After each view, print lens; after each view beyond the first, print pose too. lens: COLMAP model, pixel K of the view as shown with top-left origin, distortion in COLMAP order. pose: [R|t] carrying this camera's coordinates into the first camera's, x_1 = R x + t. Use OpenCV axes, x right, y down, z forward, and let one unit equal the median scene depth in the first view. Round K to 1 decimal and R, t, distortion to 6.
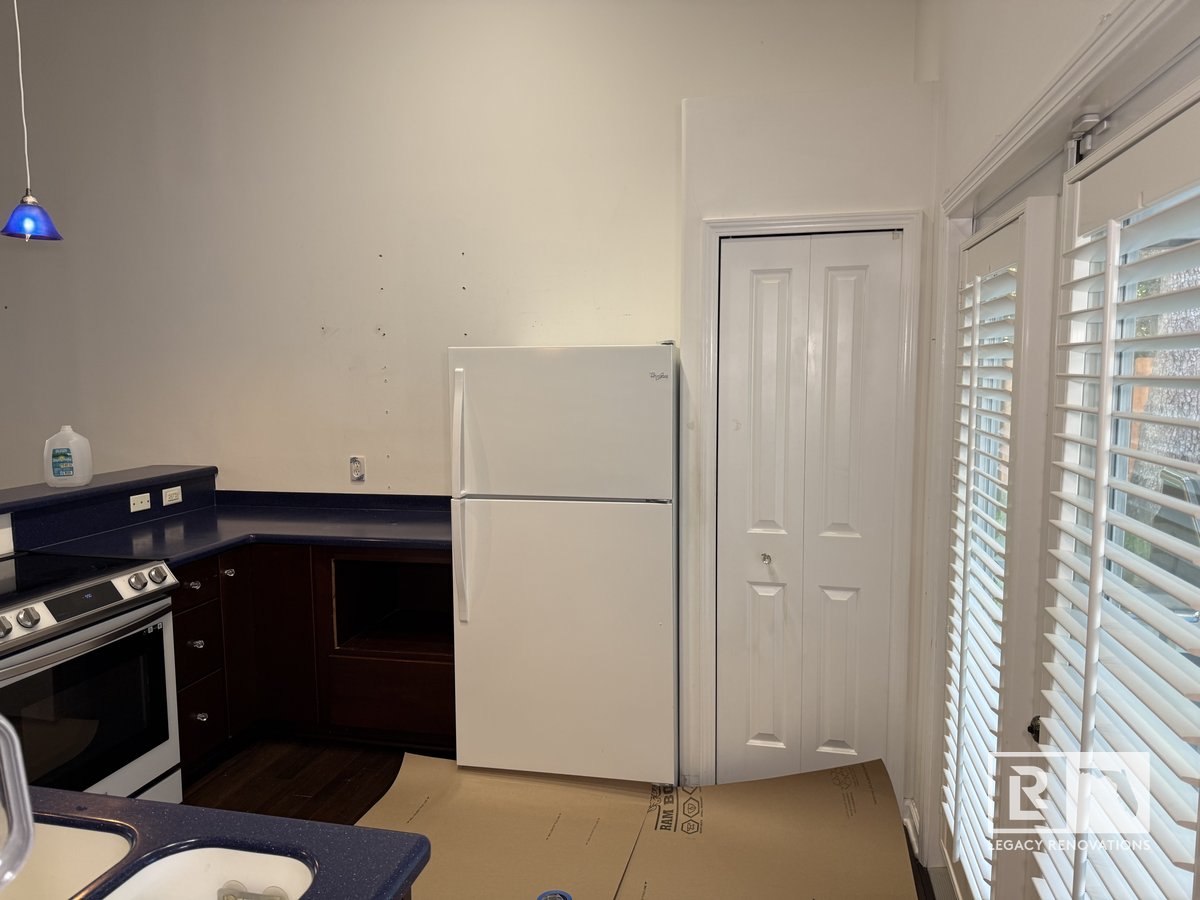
lens RADIAL K [[849.5, 0, 592.6], [0, 849.5, 454.8], [0, 0, 1]] dist [0.064728, -0.084468]
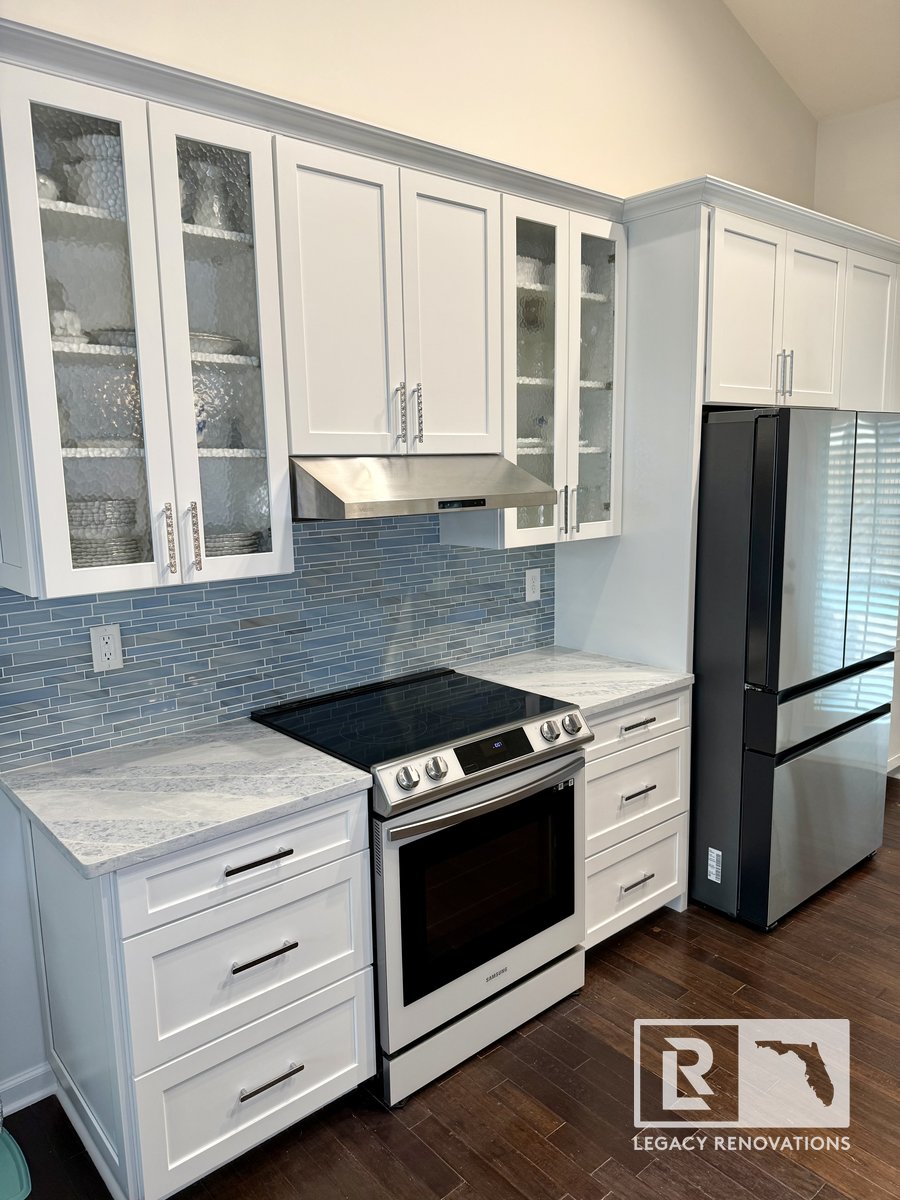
lens RADIAL K [[849.5, 0, 453.5], [0, 849.5, 609.9], [0, 0, 1]] dist [0.064728, -0.084468]
pose [[0.816128, 0.082048, -0.572017, -0.129428], [-0.040065, 0.995521, 0.085631, -0.037245], [0.576480, -0.046968, 0.815760, 0.251679]]
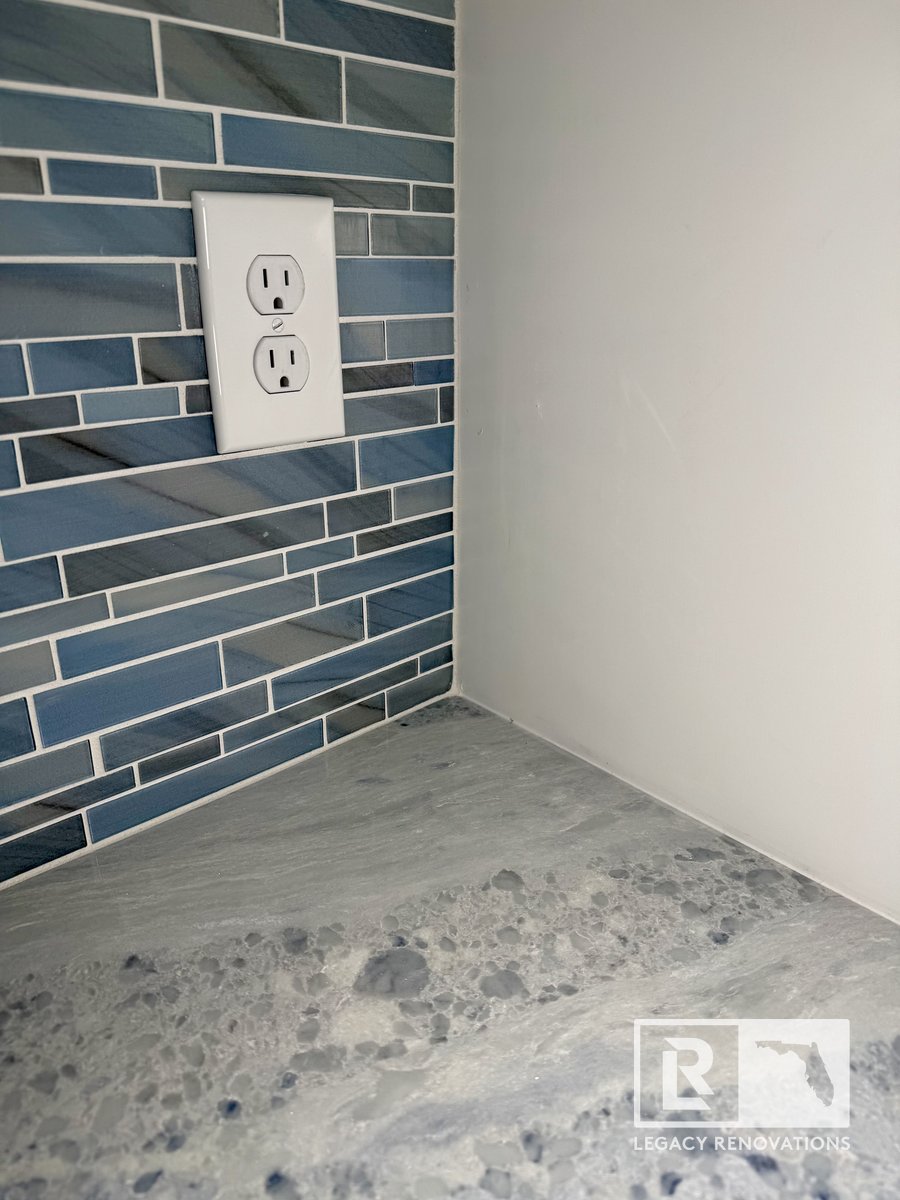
lens RADIAL K [[849.5, 0, 450.9], [0, 849.5, 601.5], [0, 0, 1]] dist [0.064728, -0.084468]
pose [[0.822089, 0.202082, -0.532290, -0.557887], [-0.055847, 0.959005, 0.277831, 0.021973], [0.566613, -0.198676, 0.799673, 1.086996]]
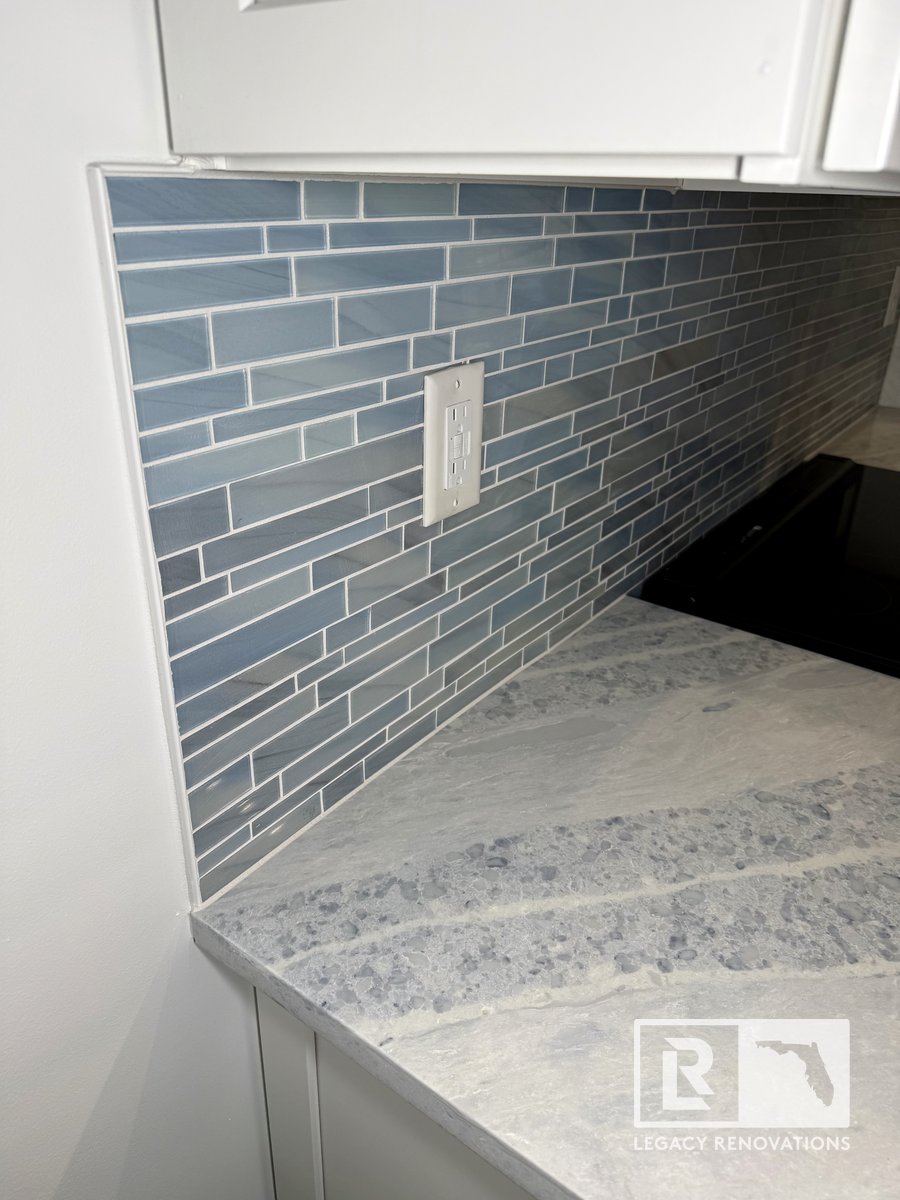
lens RADIAL K [[849.5, 0, 450.7], [0, 849.5, 605.7], [0, 0, 1]] dist [0.064728, -0.084468]
pose [[0.920446, 0.184708, -0.344474, -0.707683], [-0.058252, 0.936282, 0.346386, 0.032728], [0.386504, -0.298764, 0.872556, 0.471809]]
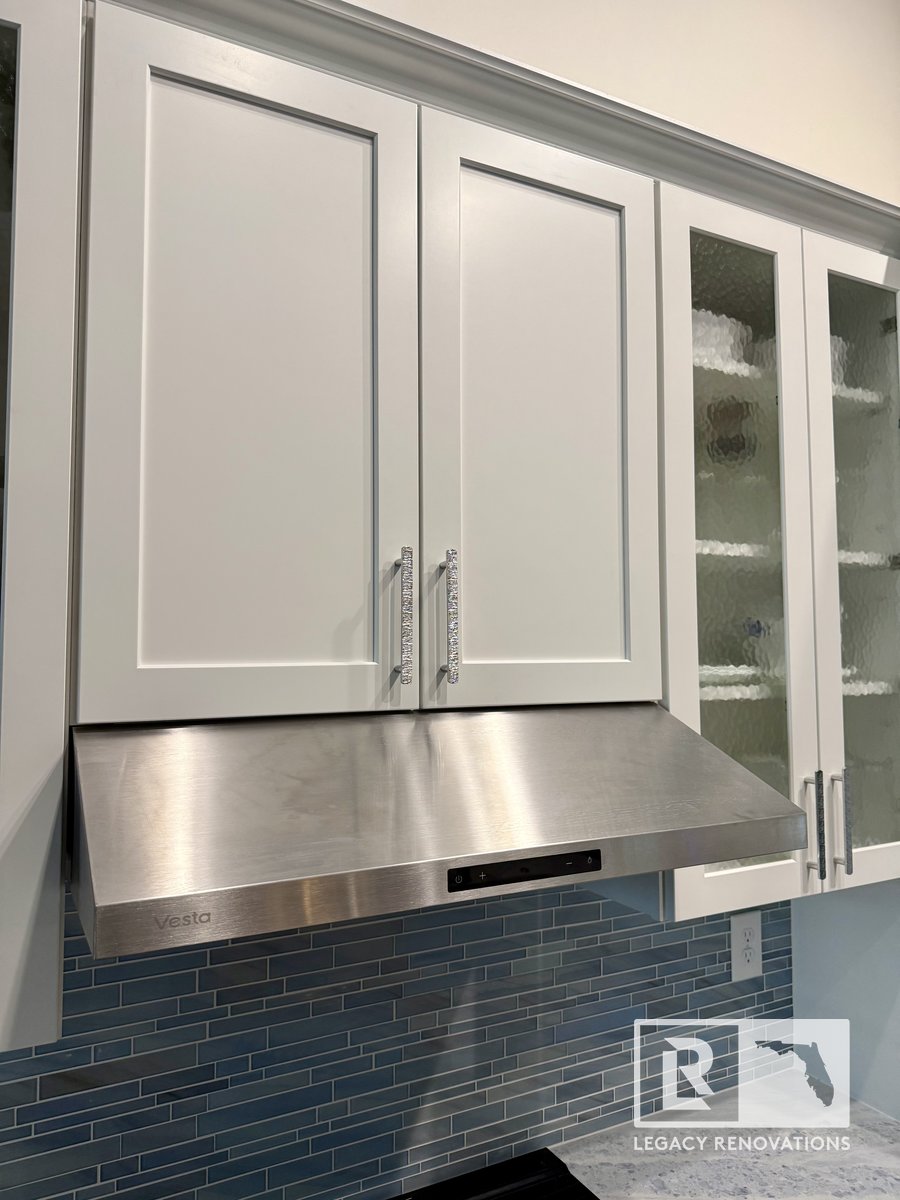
lens RADIAL K [[849.5, 0, 440.4], [0, 849.5, 597.1], [0, 0, 1]] dist [0.064728, -0.084468]
pose [[0.650982, -0.053209, -0.757226, -0.370049], [-0.074487, 0.988249, -0.133479, -0.112658], [0.755430, 0.143295, 0.639368, 0.666854]]
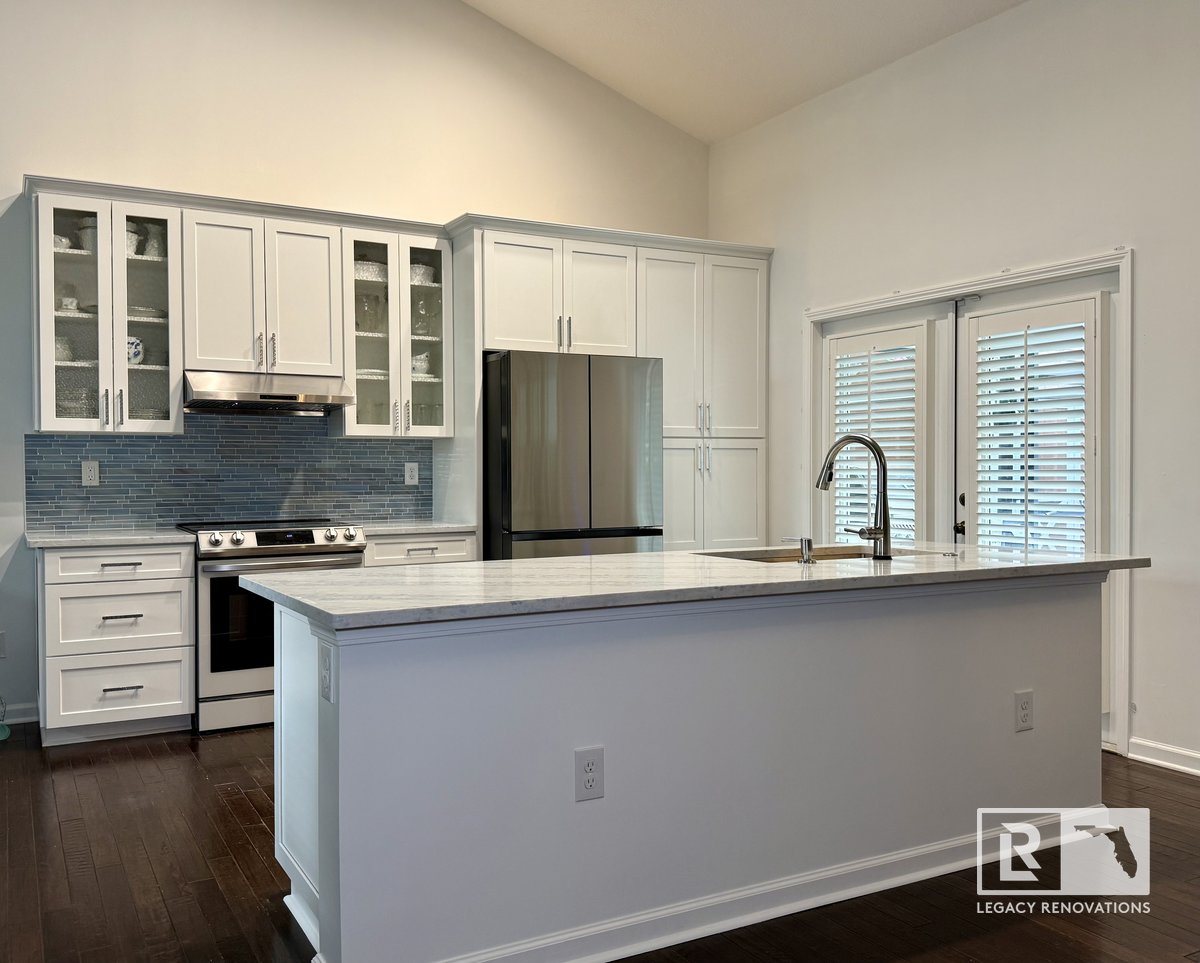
lens RADIAL K [[1045.2, 0, 575.8], [0, 1045.2, 497.9], [0, 0, 1]] dist [0.083580, -0.144434]
pose [[0.674830, 0.019335, -0.737720, 0.963660], [-0.073636, 0.996432, -0.041243, 0.121968], [0.734291, 0.082155, 0.673845, 0.119208]]
